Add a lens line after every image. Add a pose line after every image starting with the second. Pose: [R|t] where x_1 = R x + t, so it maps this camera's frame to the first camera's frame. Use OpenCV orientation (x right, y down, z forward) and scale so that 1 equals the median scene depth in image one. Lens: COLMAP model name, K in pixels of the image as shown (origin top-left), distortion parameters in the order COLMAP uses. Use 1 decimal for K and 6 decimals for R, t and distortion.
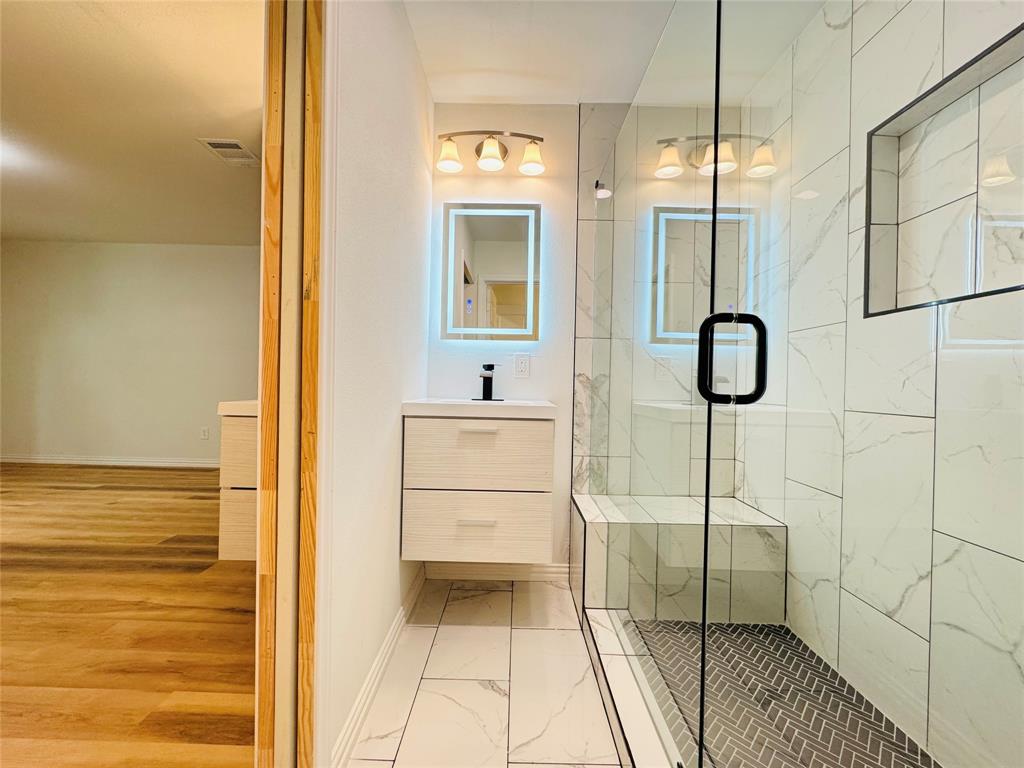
lens RADIAL K [[409.5, 0, 512.0], [0, 409.5, 384.0], [0, 0, 1]] dist [-0.002414, 0.000121]
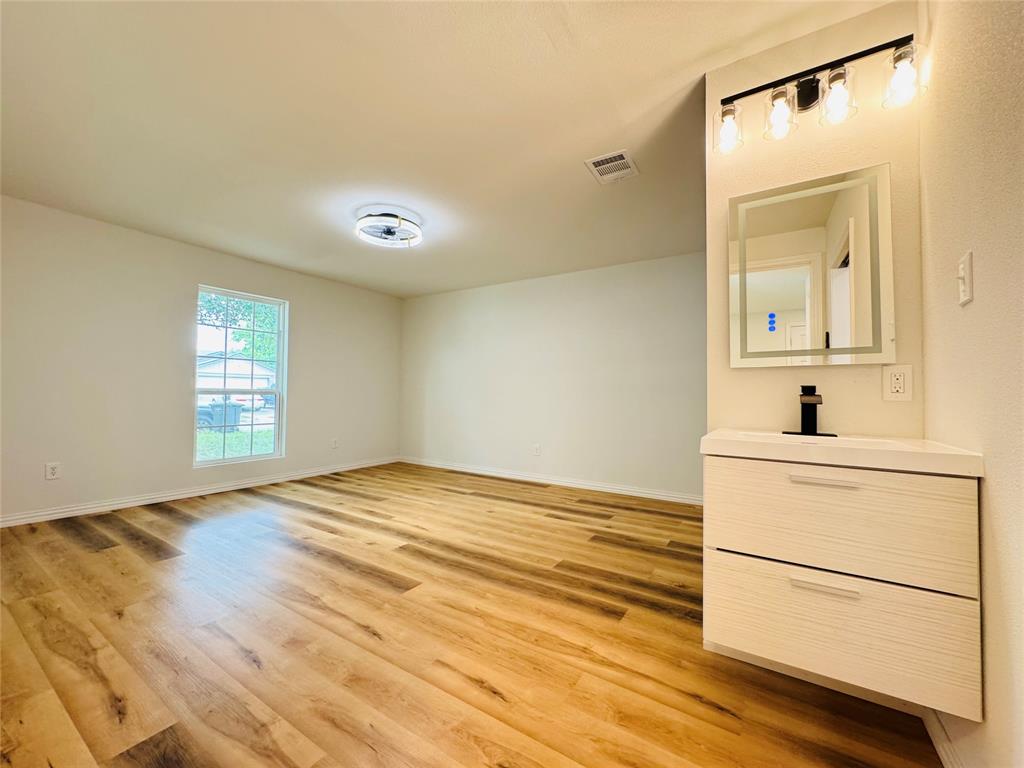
lens RADIAL K [[409.5, 0, 512.0], [0, 409.5, 384.0], [0, 0, 1]] dist [-0.002414, 0.000121]
pose [[0.841460, -0.026069, -0.539691, -0.546737], [0.004424, 0.999134, -0.041365, -0.025882], [0.540302, 0.032419, 0.840846, 0.117168]]
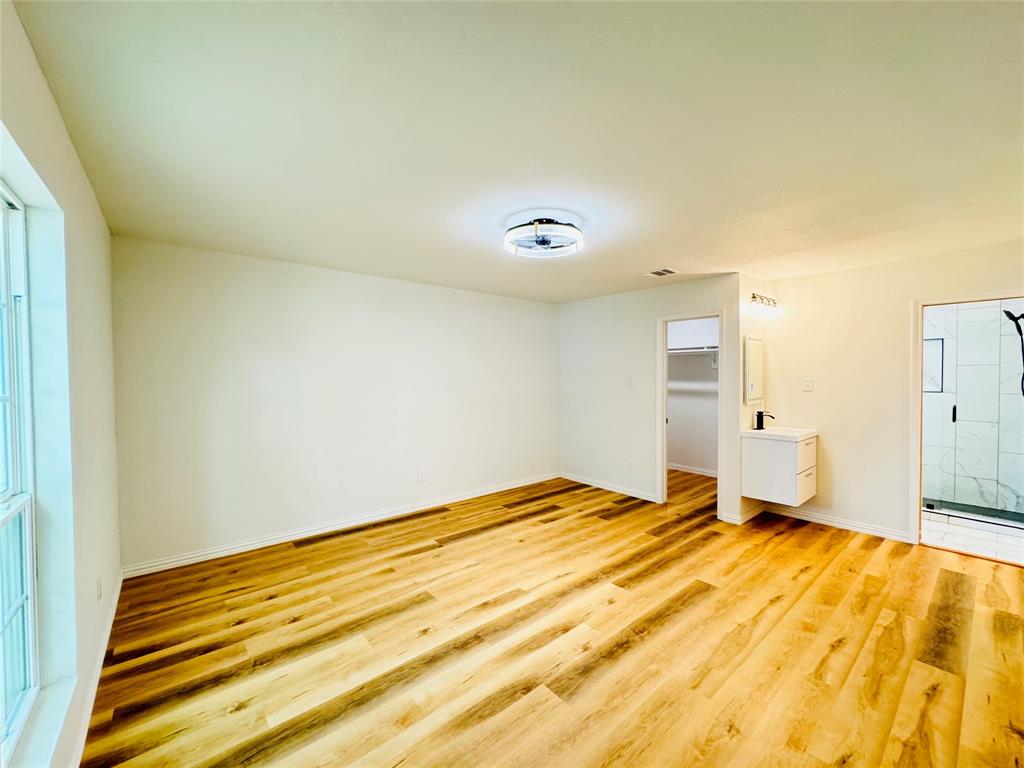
lens RADIAL K [[409.5, 0, 512.0], [0, 409.5, 384.0], [0, 0, 1]] dist [-0.002414, 0.000121]
pose [[0.766559, -0.039508, 0.640958, -3.054928], [0.023551, 0.999164, 0.033422, -0.321527], [-0.641742, -0.010525, 0.766848, 0.273705]]
